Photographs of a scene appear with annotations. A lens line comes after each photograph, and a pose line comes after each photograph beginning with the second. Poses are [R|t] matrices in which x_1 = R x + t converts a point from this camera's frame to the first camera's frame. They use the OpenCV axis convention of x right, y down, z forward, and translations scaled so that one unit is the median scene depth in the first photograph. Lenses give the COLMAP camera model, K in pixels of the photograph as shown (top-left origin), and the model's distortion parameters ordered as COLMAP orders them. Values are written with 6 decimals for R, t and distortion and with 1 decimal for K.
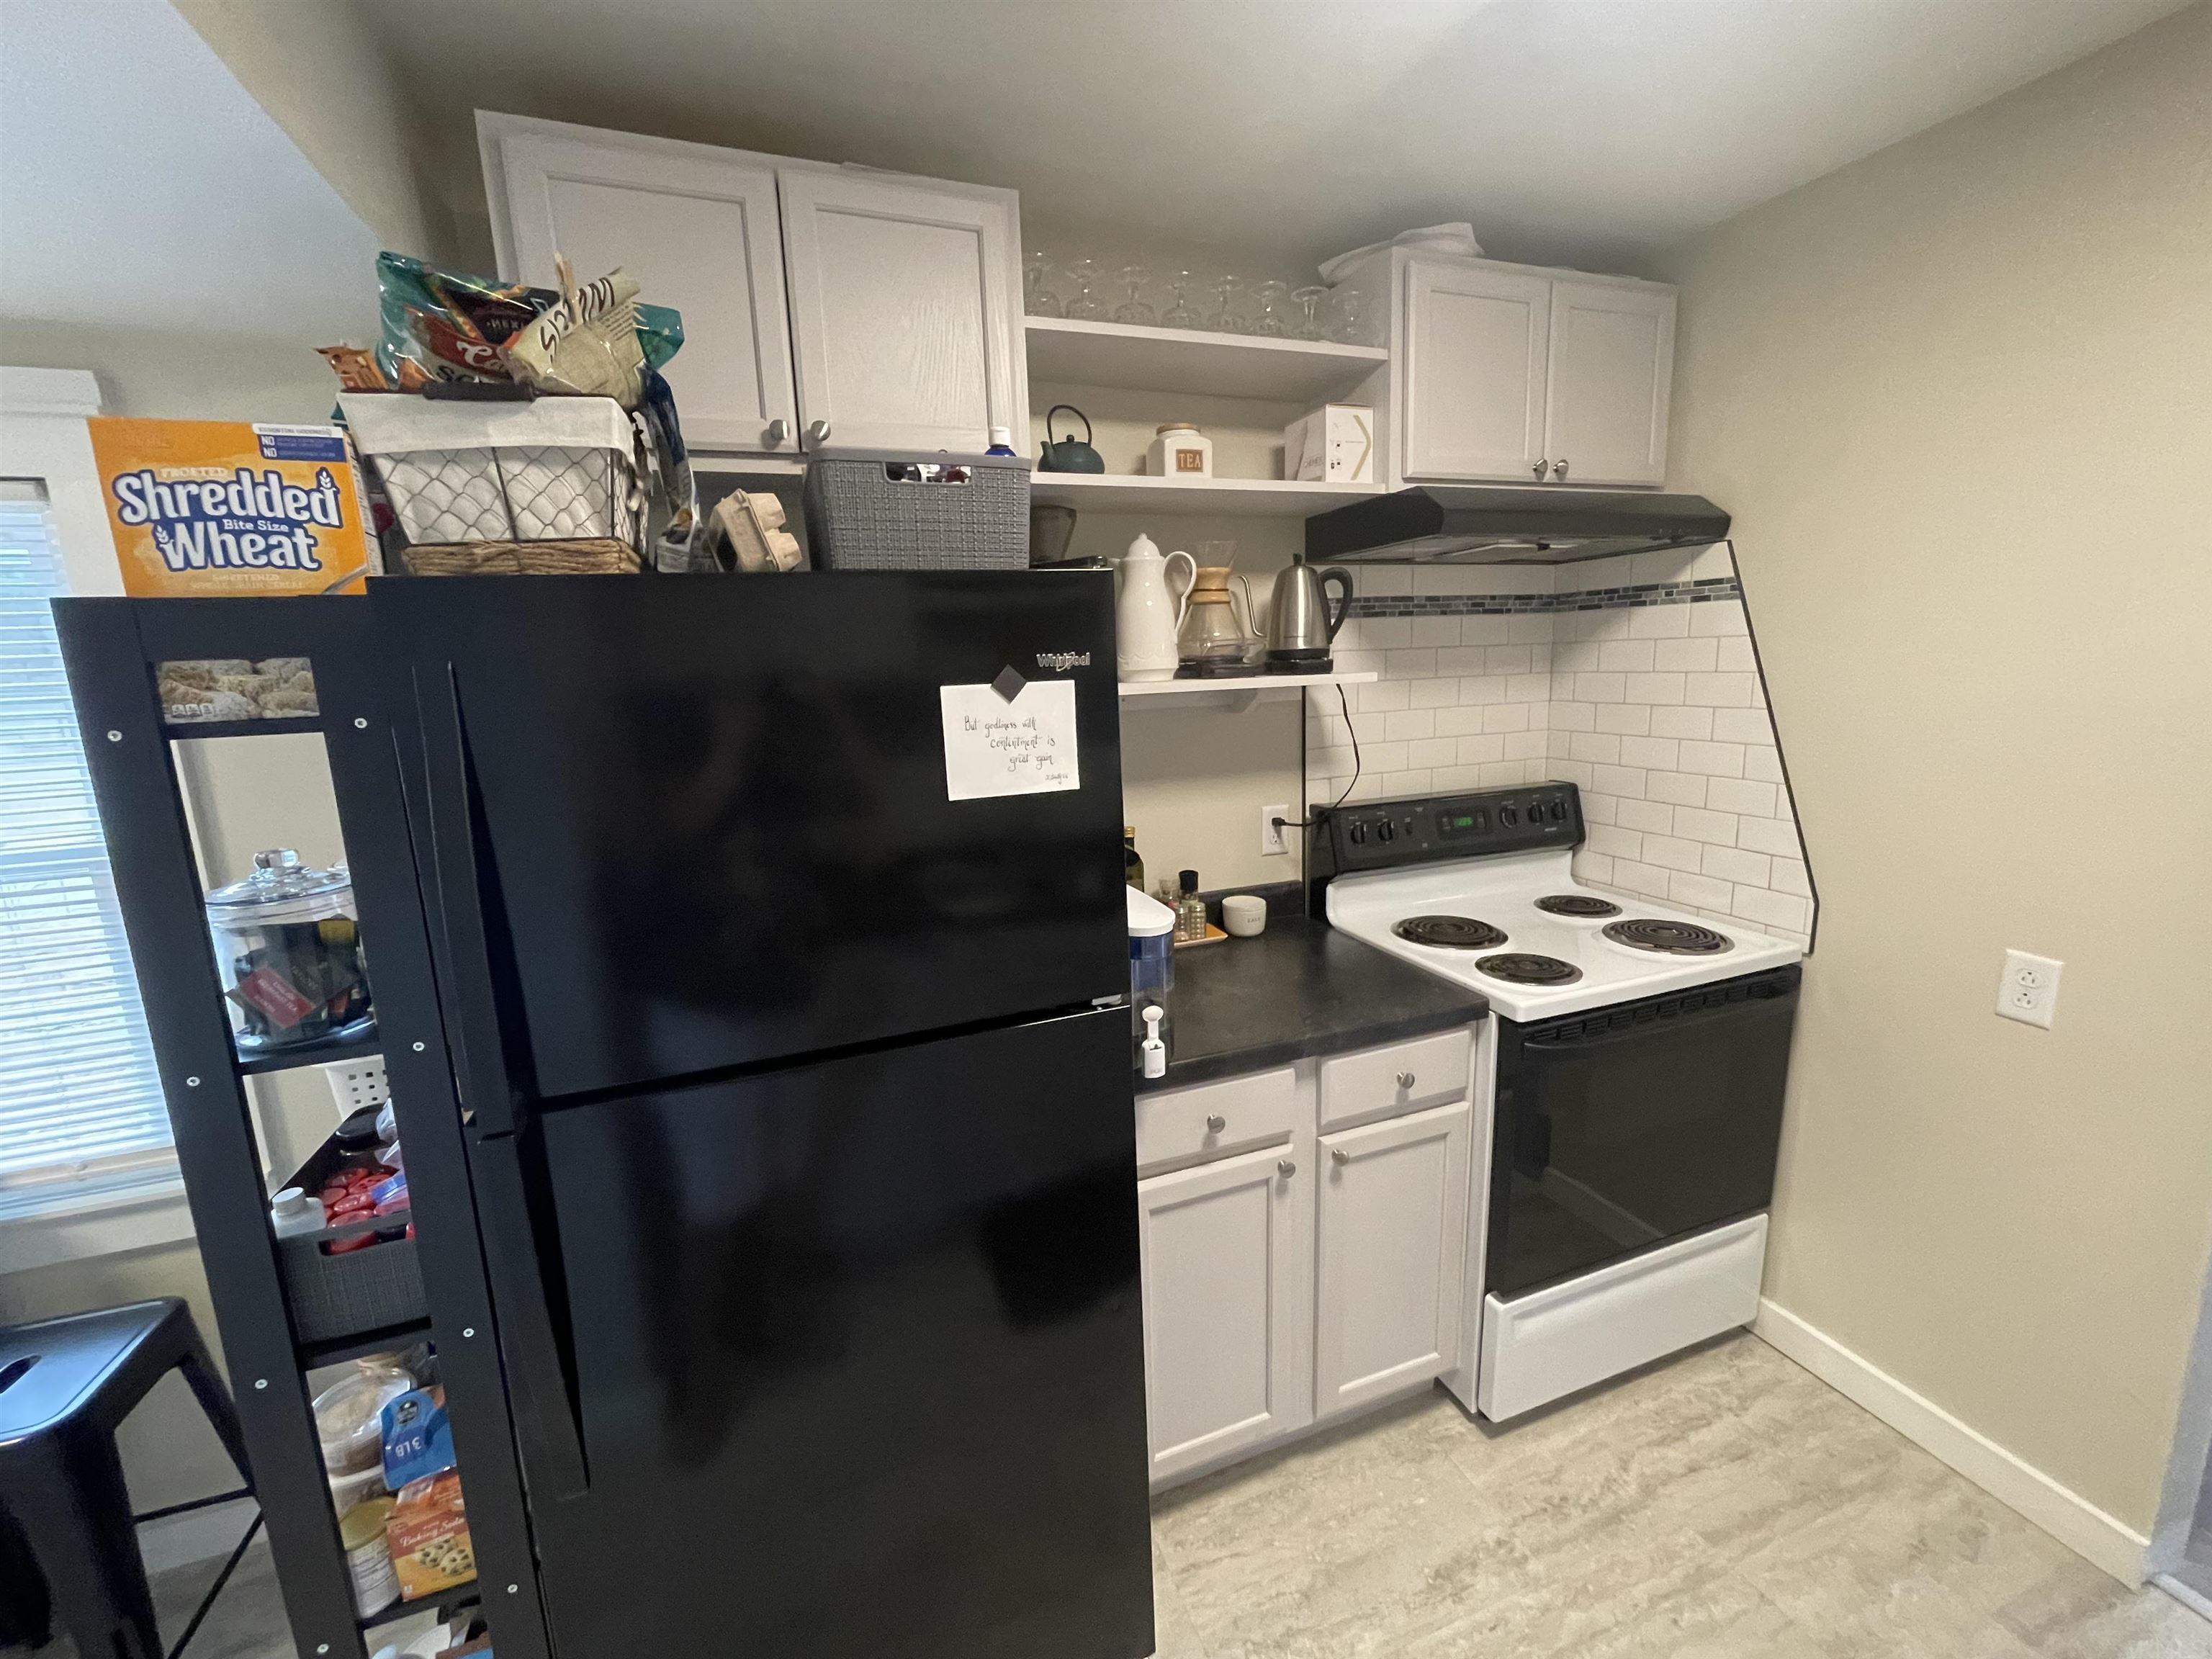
lens RADIAL K [[900.1, 0, 1114.4], [0, 900.1, 822.4], [0, 0, 1]] dist [-0.003384, 0.000468]
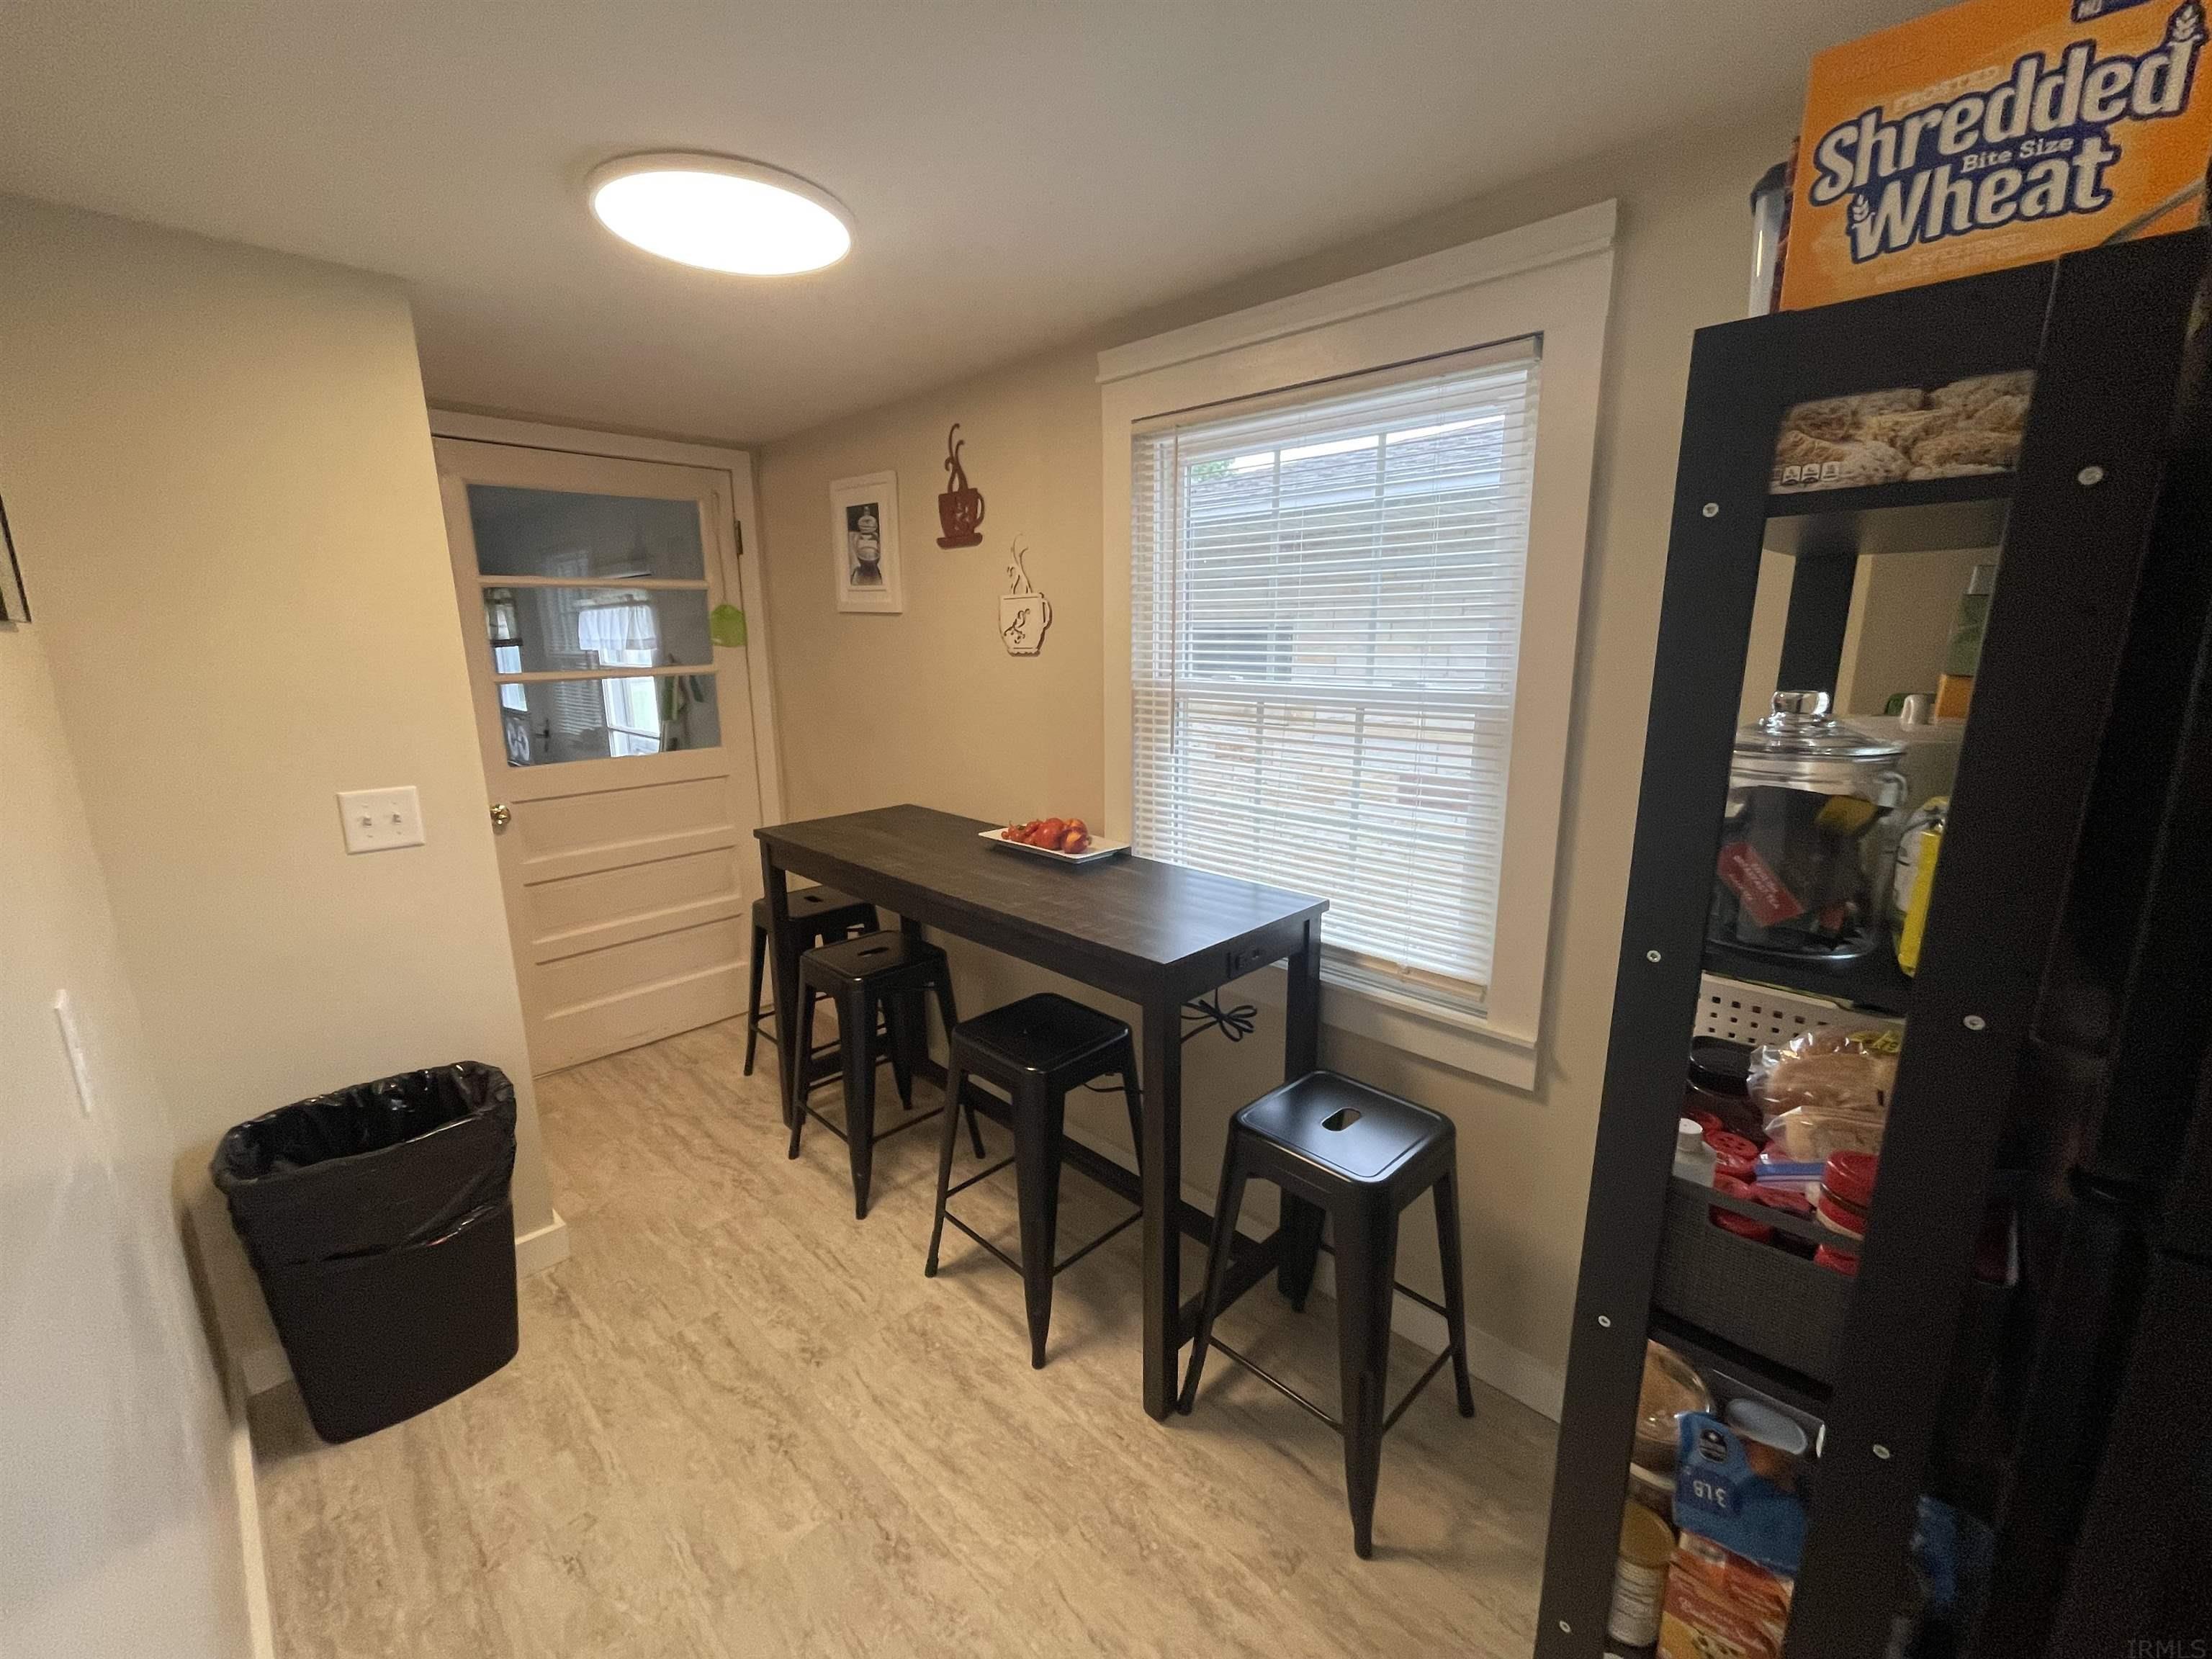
lens RADIAL K [[900.1, 0, 1109.4], [0, 900.1, 830.4], [0, 0, 1]] dist [-0.003384, 0.000468]
pose [[0.434419, 0.226295, -0.871820, -0.518704], [-0.168531, 0.971252, 0.168126, 0.115775], [0.884803, 0.073892, 0.460068, 0.168396]]
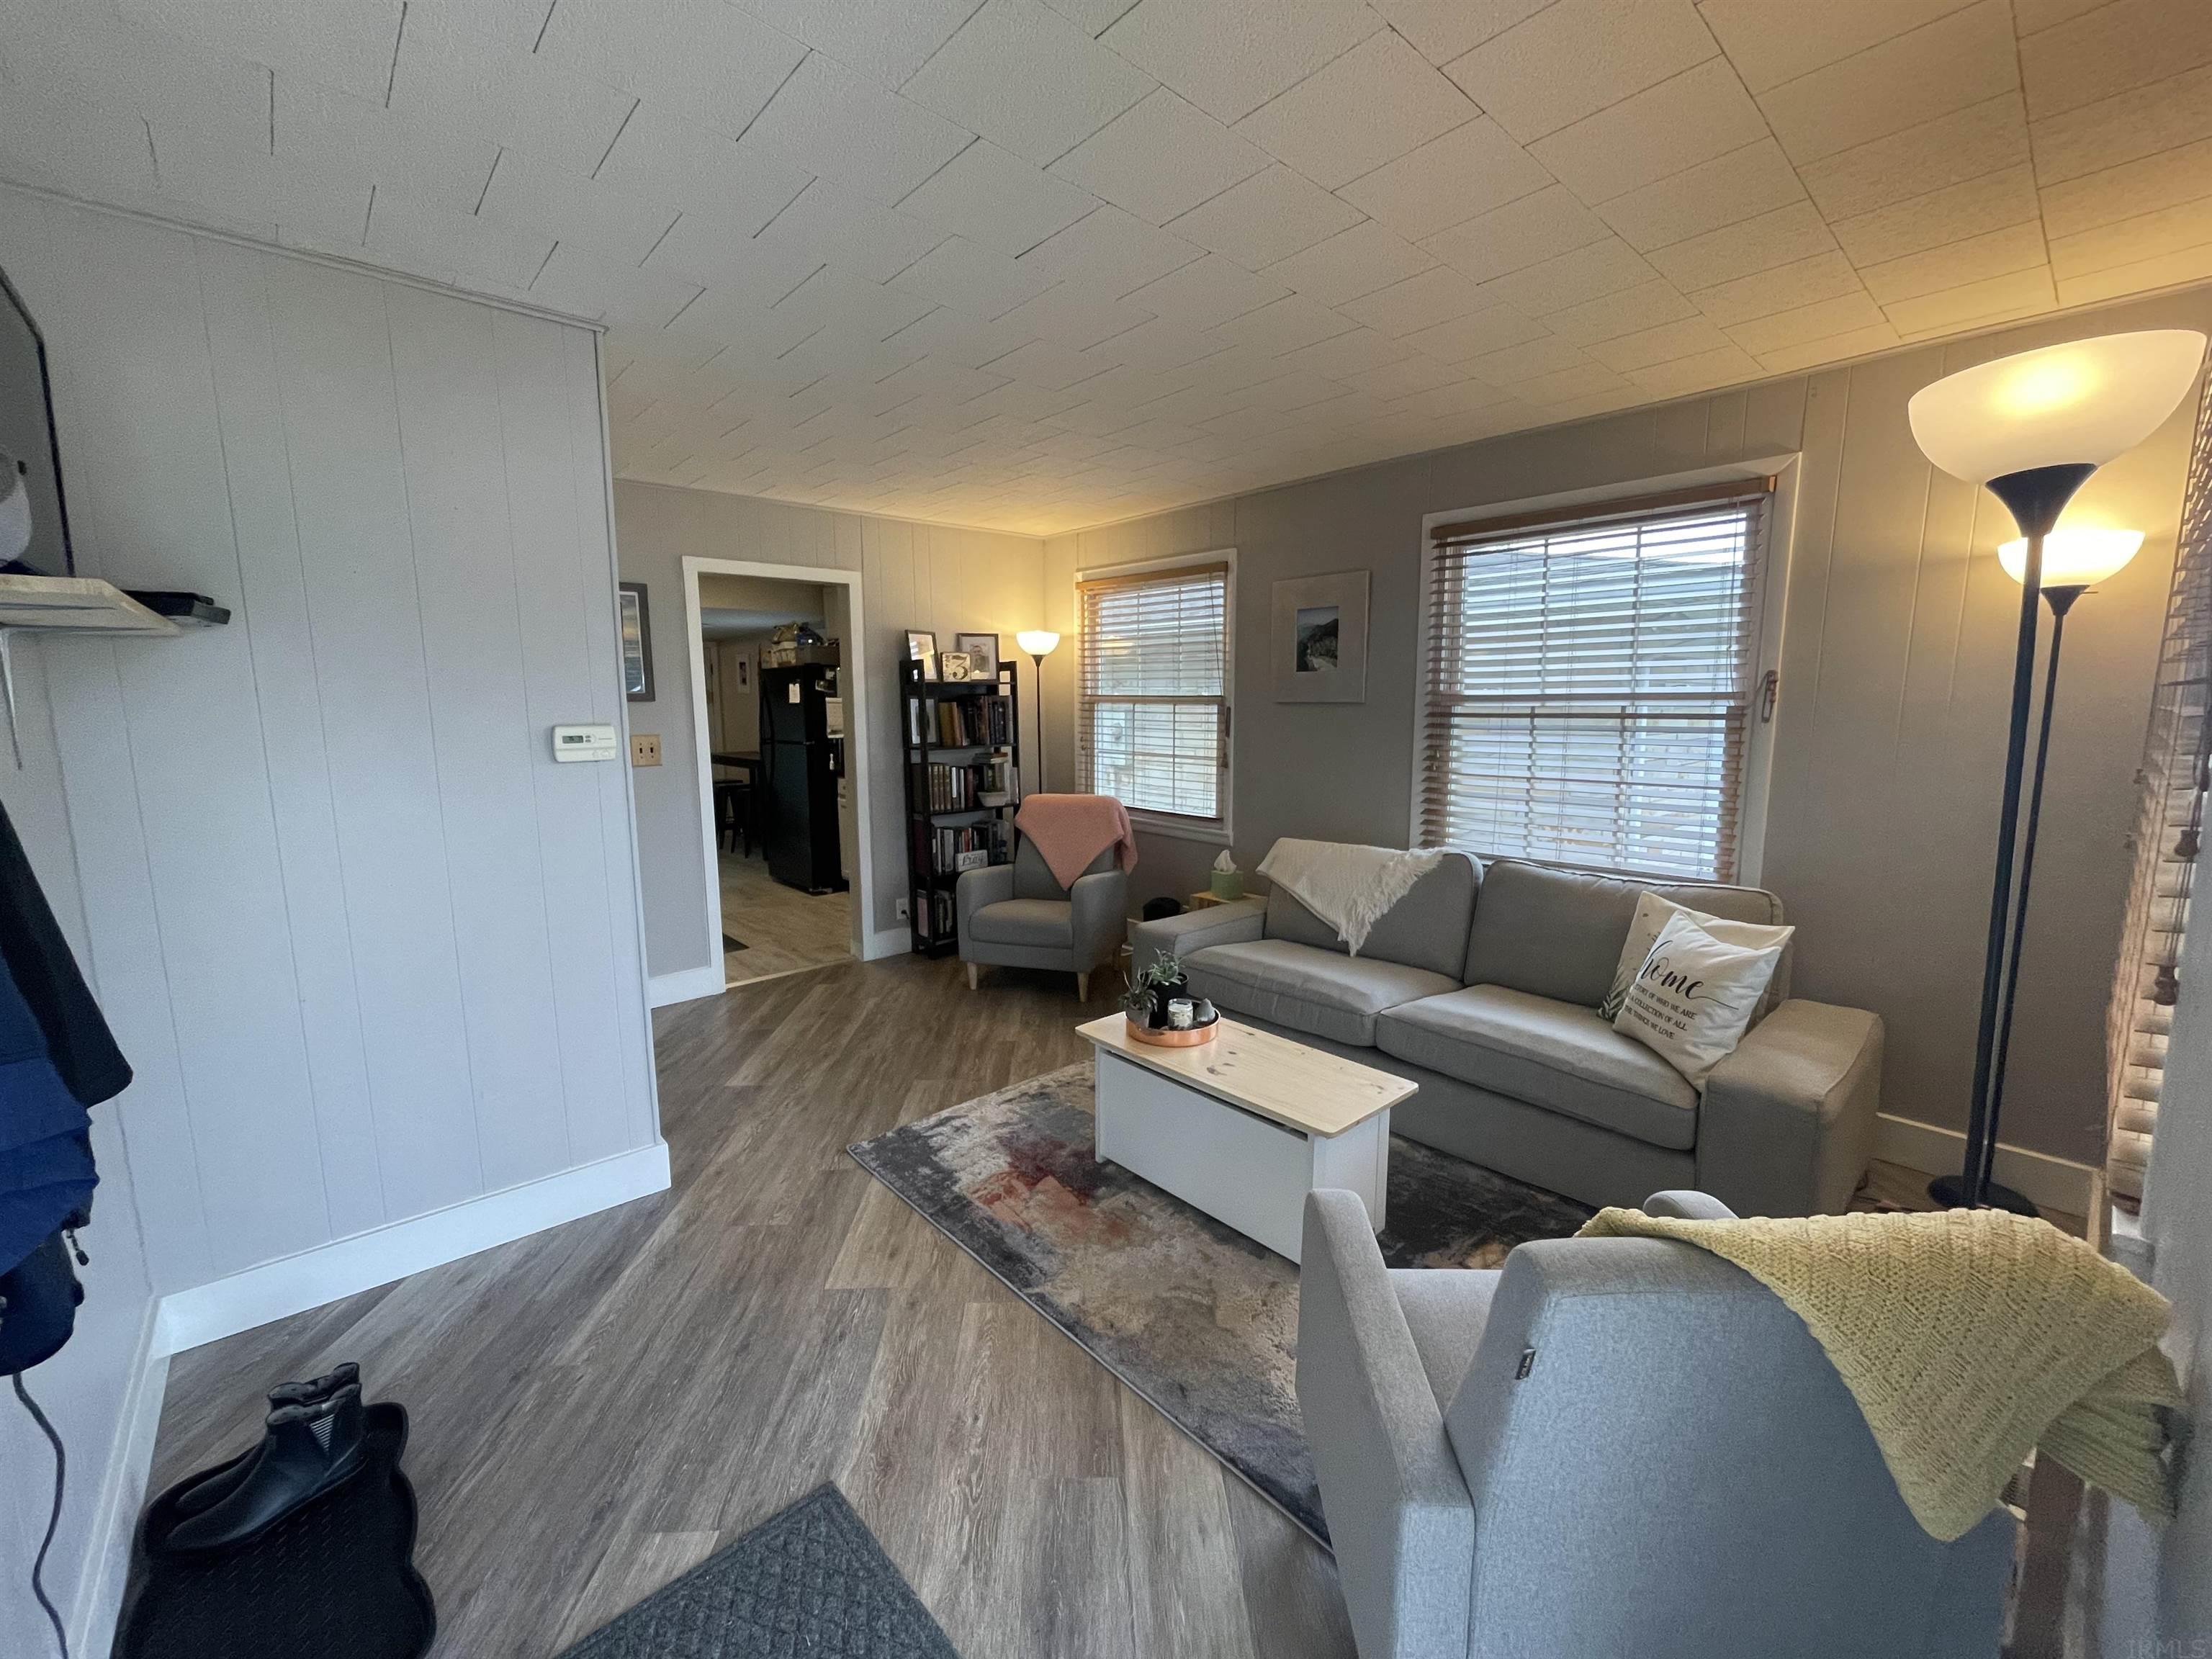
lens RADIAL K [[900.1, 0, 1098.4], [0, 900.1, 828.8], [0, 0, 1]] dist [-0.003384, 0.000468]
pose [[0.358596, 0.165341, -0.918734, 7.043136], [-0.181430, 0.977766, 0.105149, -0.219330], [0.915692, 0.128980, 0.380621, 0.750637]]
